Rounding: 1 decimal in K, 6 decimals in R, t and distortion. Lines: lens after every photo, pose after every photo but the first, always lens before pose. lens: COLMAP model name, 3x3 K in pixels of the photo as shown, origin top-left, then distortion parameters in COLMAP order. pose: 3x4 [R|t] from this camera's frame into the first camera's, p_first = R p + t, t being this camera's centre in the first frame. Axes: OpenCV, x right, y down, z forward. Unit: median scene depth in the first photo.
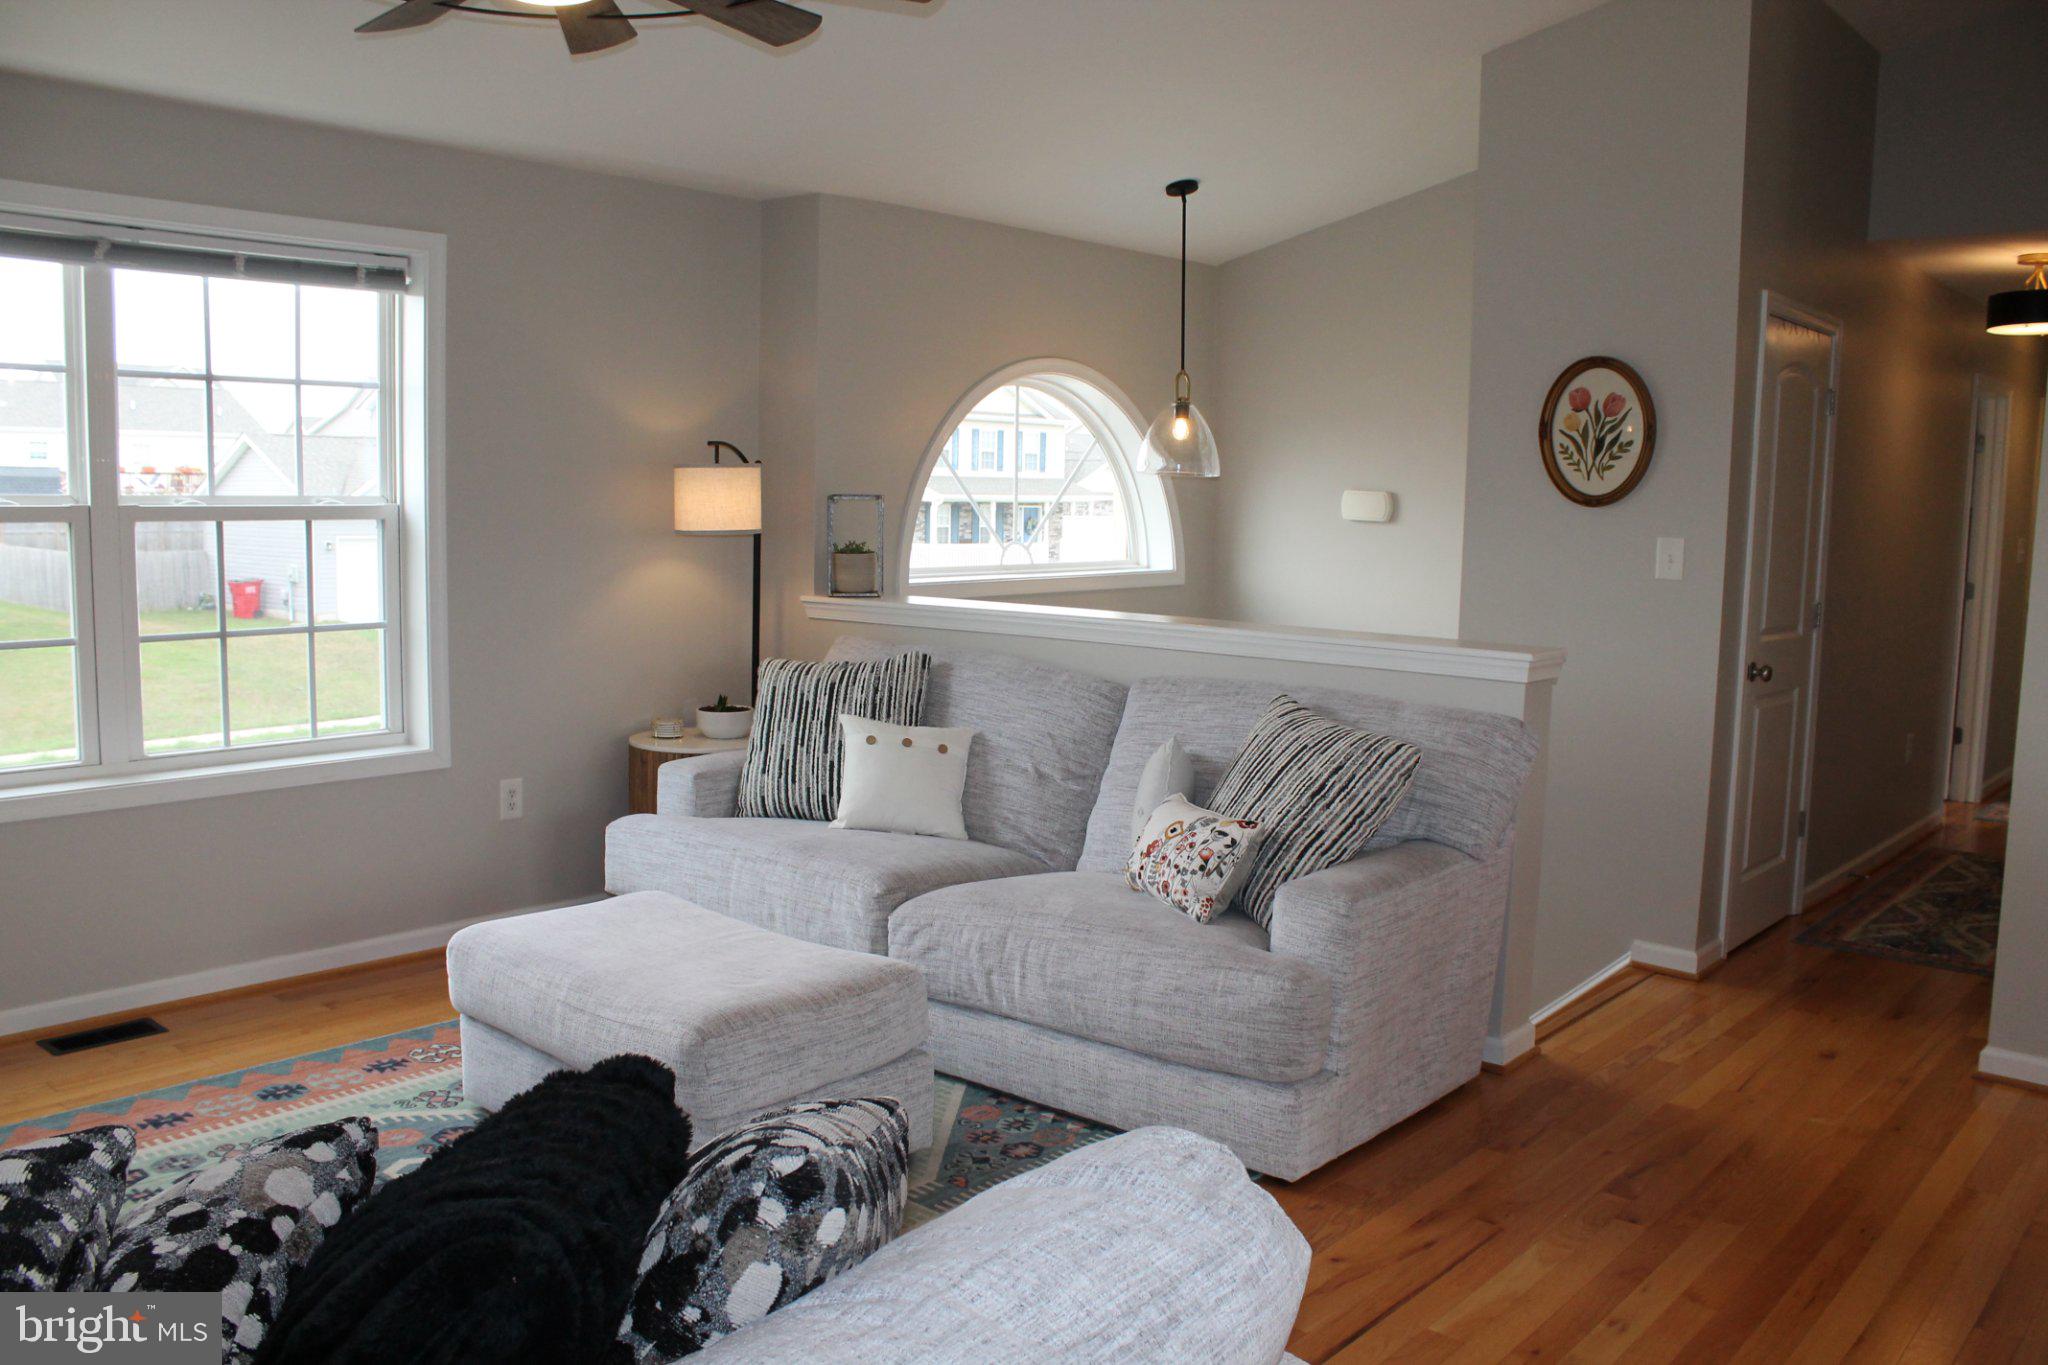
lens RADIAL K [[1707.8, 0, 1021.7], [0, 1707.8, 689.3], [0, 0, 1]] dist [-0.162797, 0.134140]
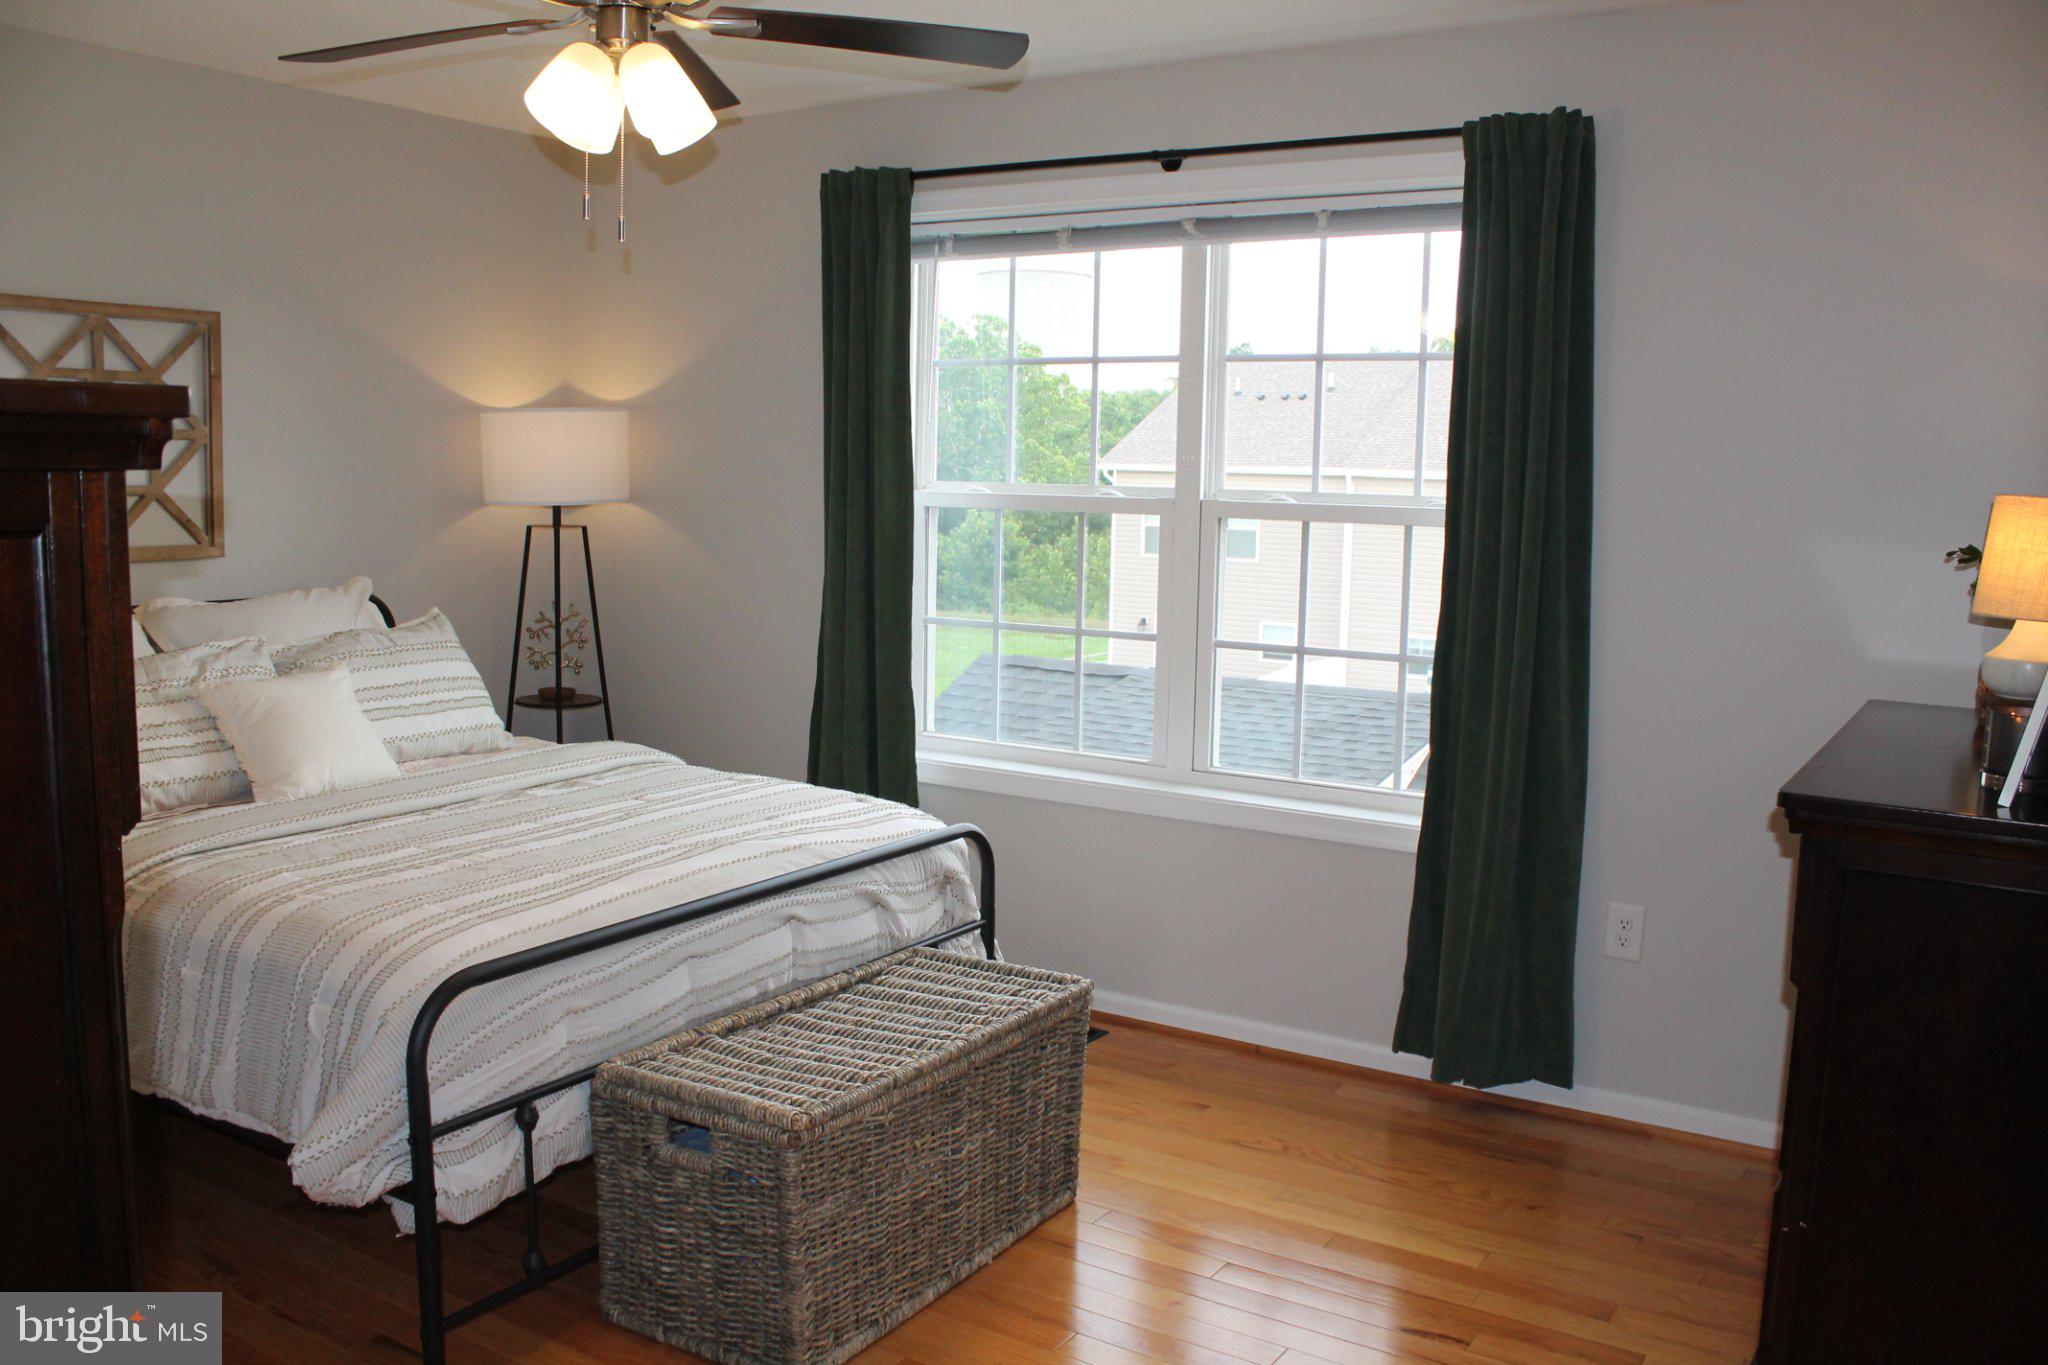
lens RADIAL K [[1707.8, 0, 1029.3], [0, 1707.8, 698.6], [0, 0, 1]] dist [-0.162797, 0.134140]
pose [[0.098480, 0.122799, -0.987533, 0.401830], [-0.136740, 0.984614, 0.108800, -0.090516], [0.985700, 0.124320, 0.113757, 0.793487]]
